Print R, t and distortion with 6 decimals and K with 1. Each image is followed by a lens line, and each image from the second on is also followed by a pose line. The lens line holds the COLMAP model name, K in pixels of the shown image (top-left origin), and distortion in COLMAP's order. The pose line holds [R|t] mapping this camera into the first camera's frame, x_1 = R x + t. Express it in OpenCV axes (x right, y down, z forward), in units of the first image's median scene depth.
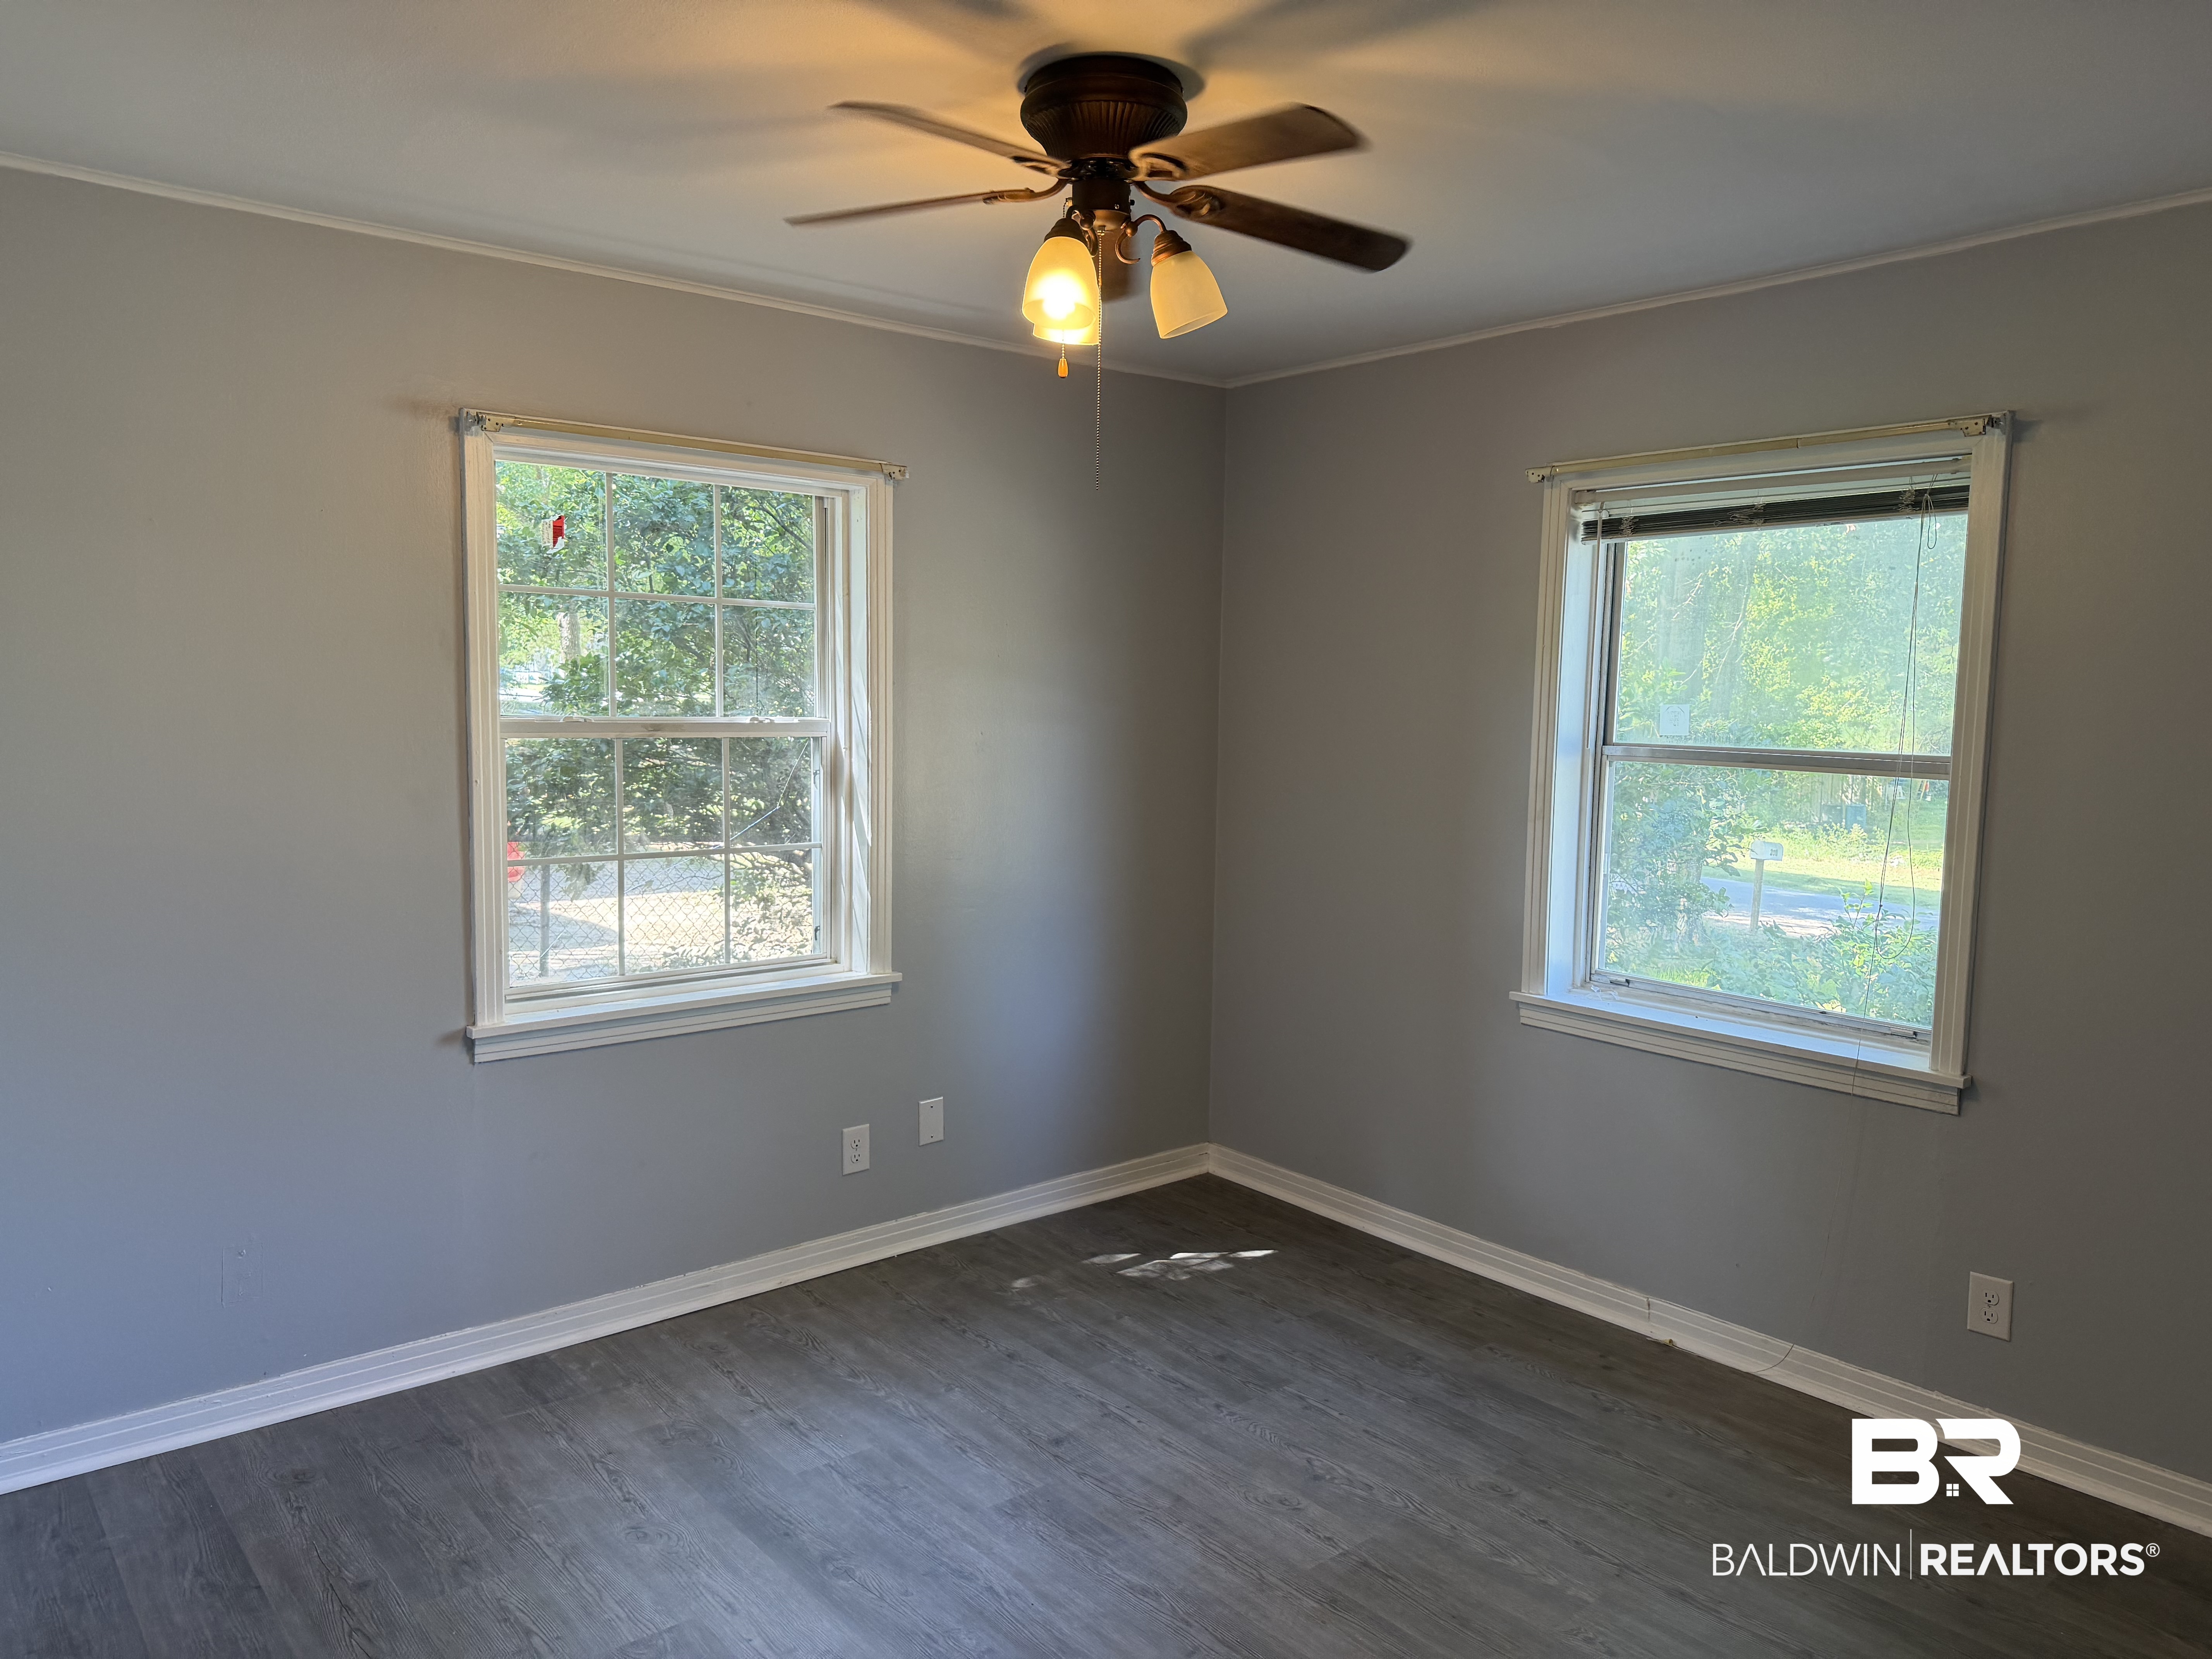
lens RADIAL K [[1560.6, 0, 1107.2], [0, 1560.6, 831.0], [0, 0, 1]] dist [0.076887, -0.097713]
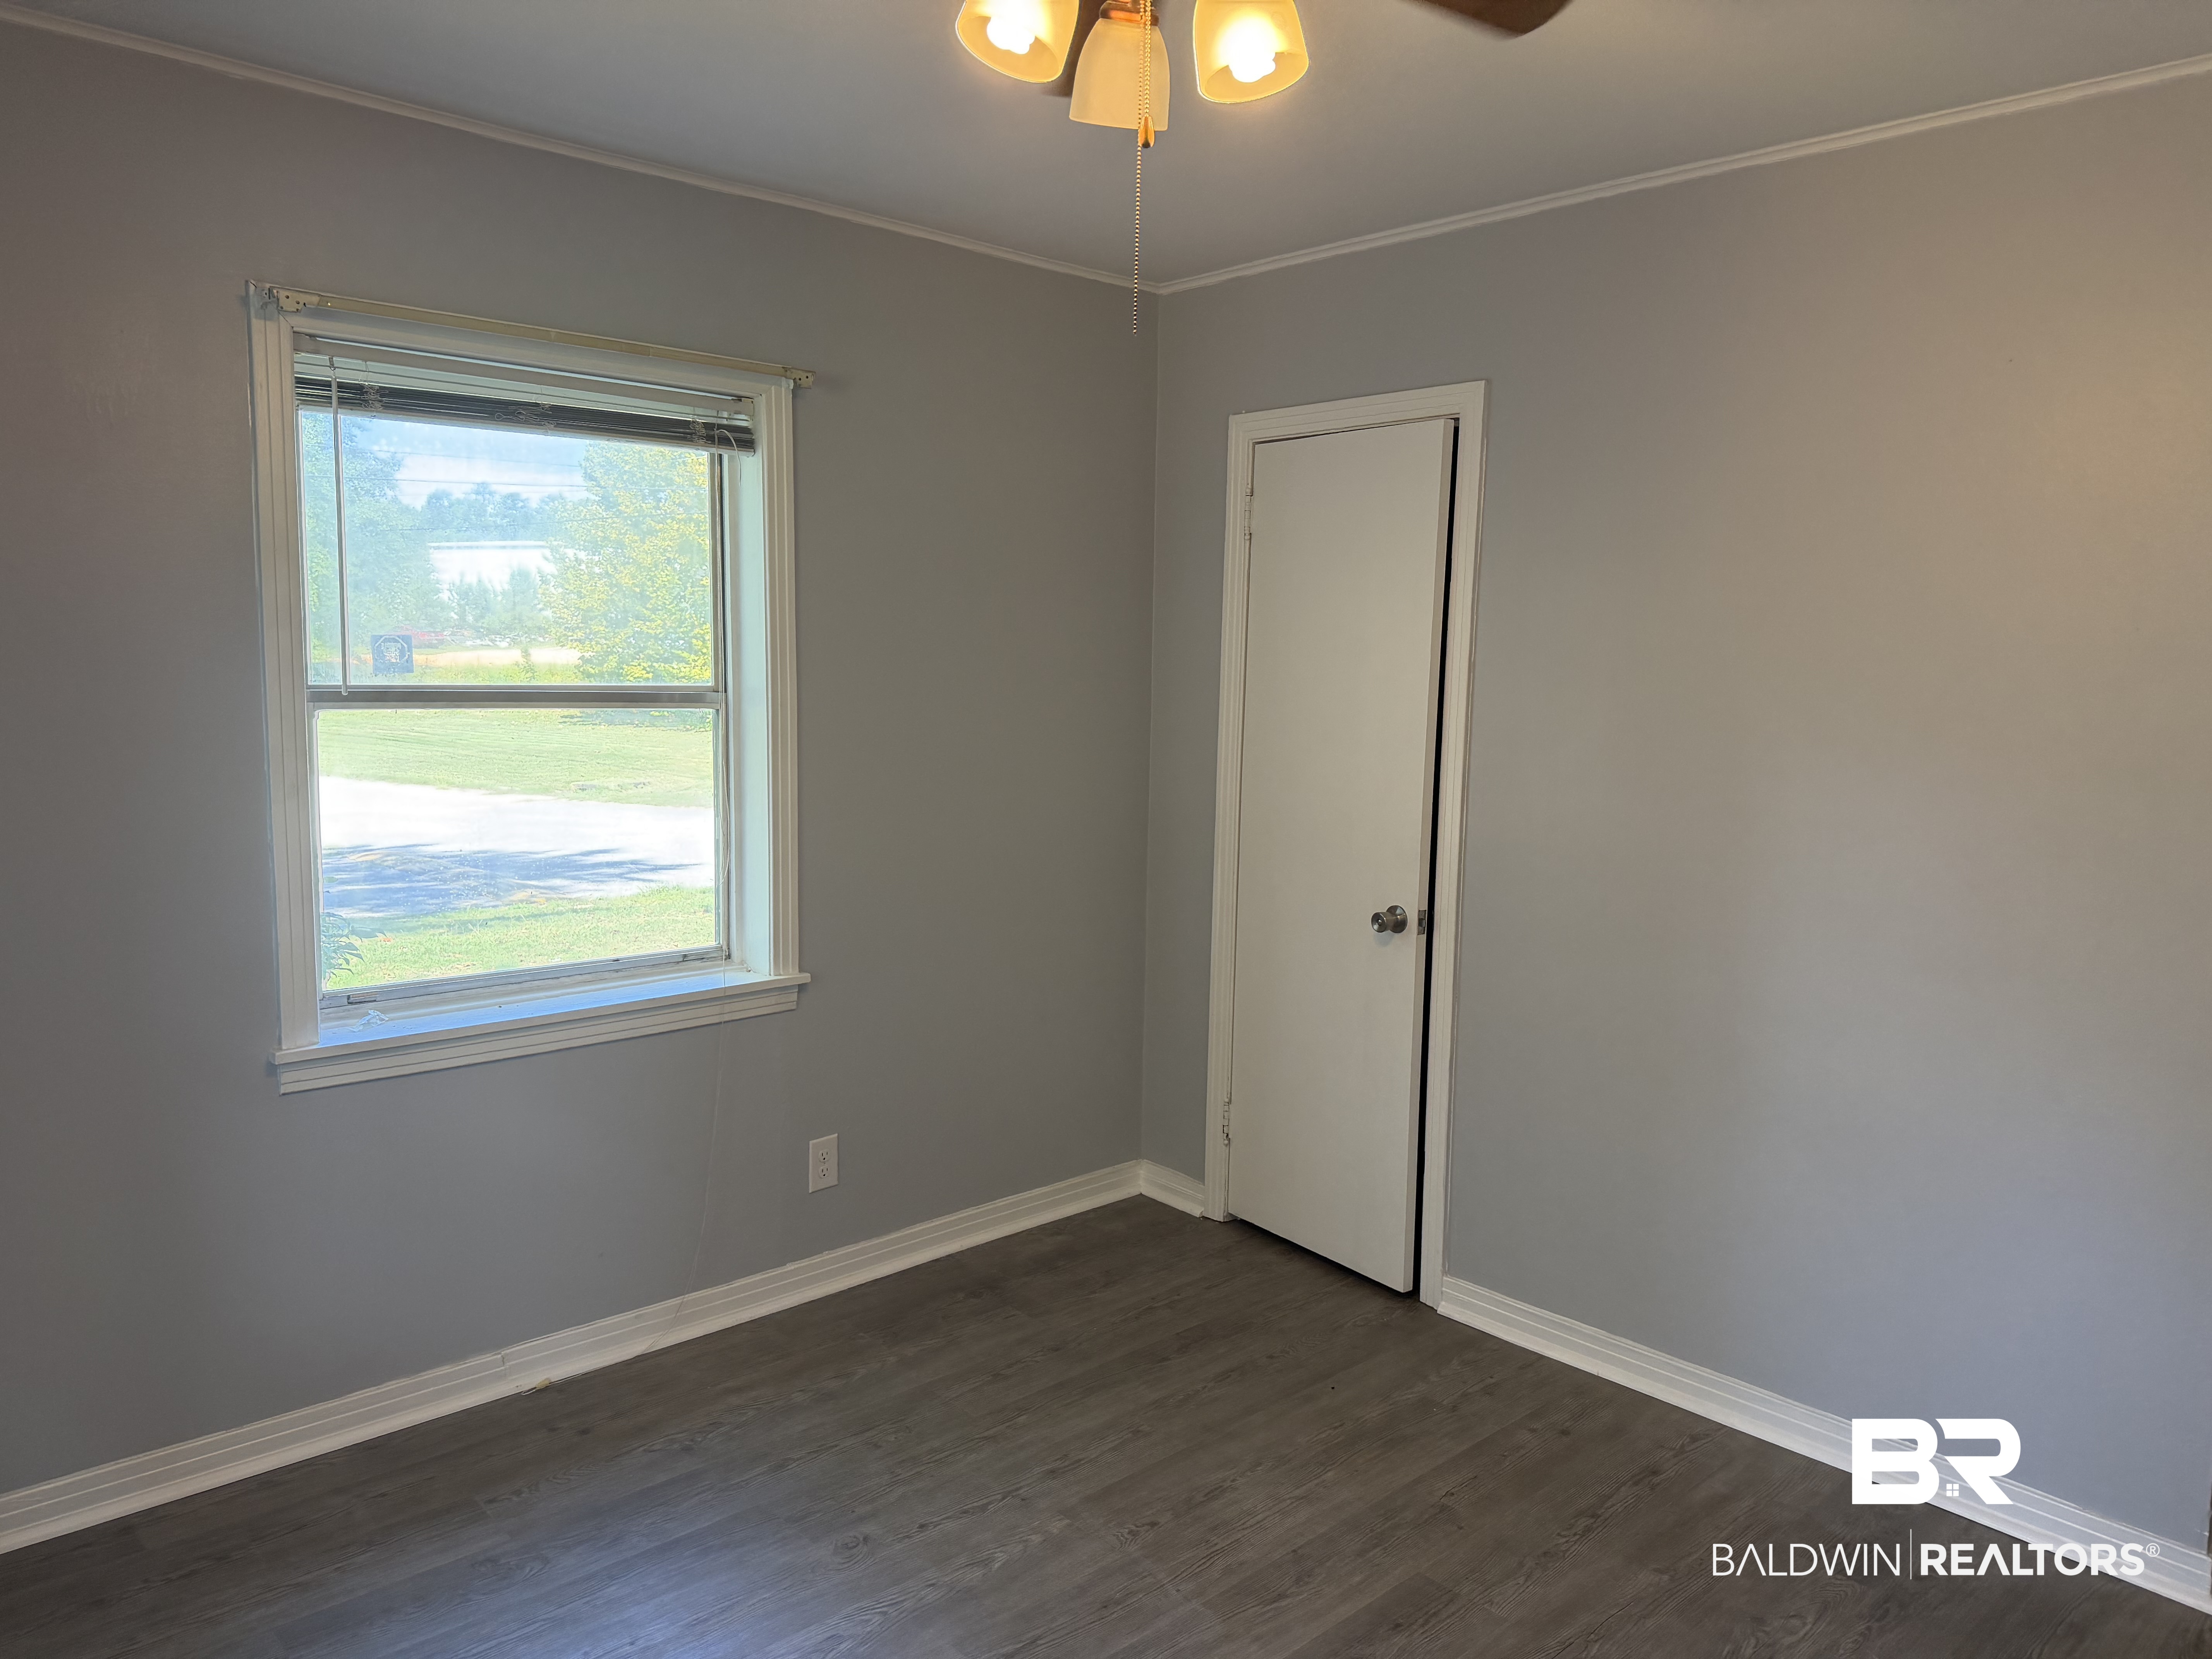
lens RADIAL K [[1560.6, 0, 1104.4], [0, 1560.6, 823.5], [0, 0, 1]] dist [0.076887, -0.097713]
pose [[-0.033707, -0.128794, 0.991098, -0.492436], [0.077685, 0.988324, 0.131076, -0.068632], [-0.996408, 0.081412, -0.023308, 0.735664]]
